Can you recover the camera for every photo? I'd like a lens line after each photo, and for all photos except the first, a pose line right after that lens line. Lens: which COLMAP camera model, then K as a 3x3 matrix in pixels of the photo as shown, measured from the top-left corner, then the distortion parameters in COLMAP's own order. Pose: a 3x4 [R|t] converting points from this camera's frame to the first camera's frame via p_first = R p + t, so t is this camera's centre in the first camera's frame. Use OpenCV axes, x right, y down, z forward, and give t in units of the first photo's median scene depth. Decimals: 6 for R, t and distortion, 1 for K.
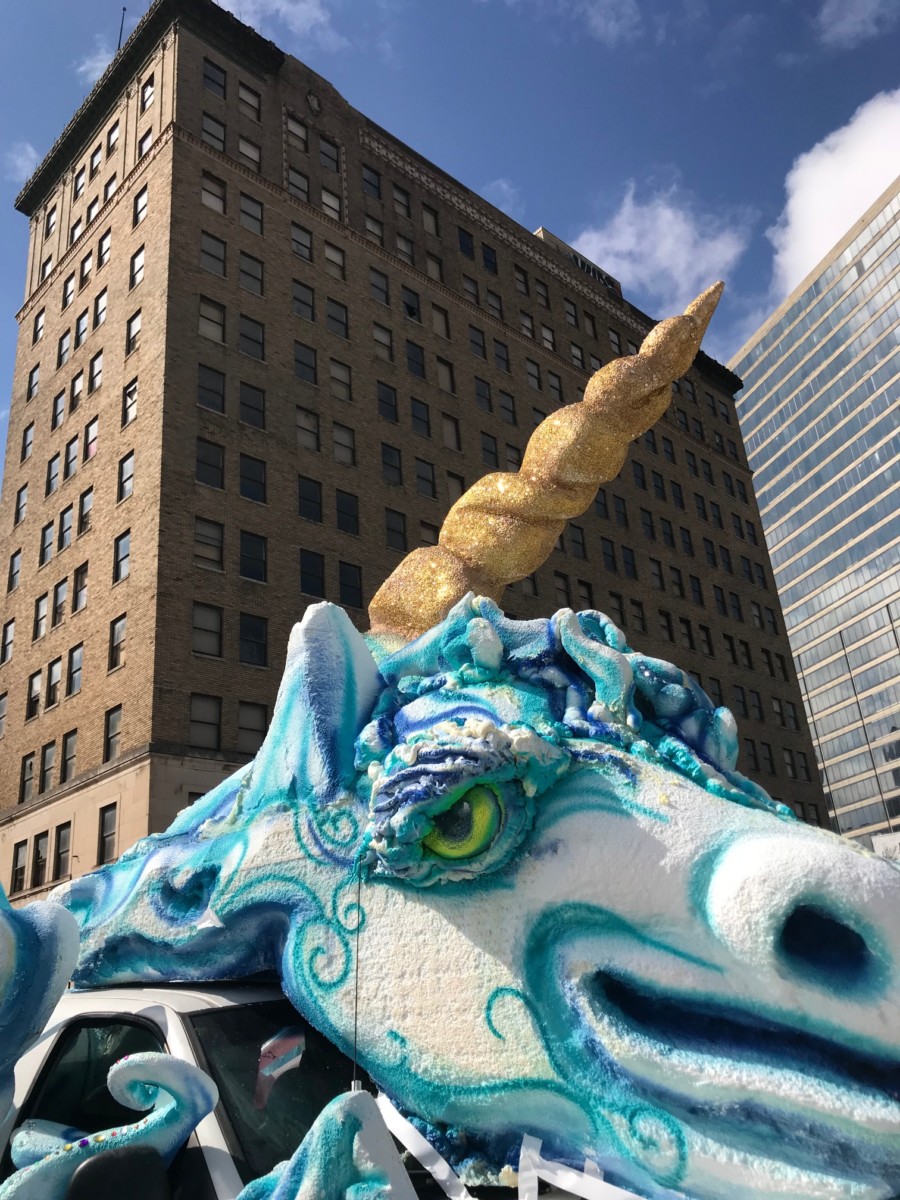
lens RADIAL K [[998.1, 0, 431.0], [0, 998.1, 600.2], [0, 0, 1]] dist [0.065076, -0.086203]
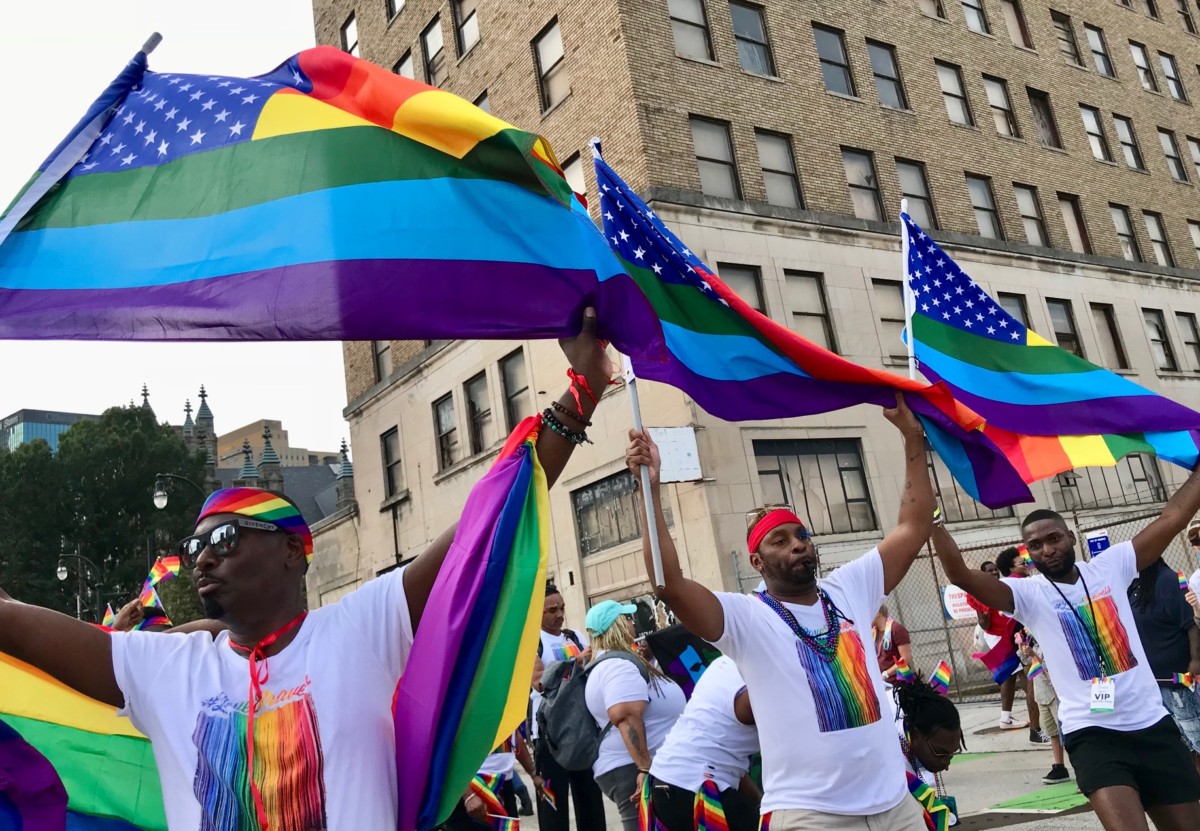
lens RADIAL K [[1091.8, 0, 625.8], [0, 1091.8, 343.6], [0, 0, 1]] dist [0.127289, -0.307558]
pose [[0.986969, -0.121791, -0.105162, -0.175919], [0.134143, 0.983706, 0.119701, 0.115315], [0.088870, -0.132248, 0.987225, 0.237707]]
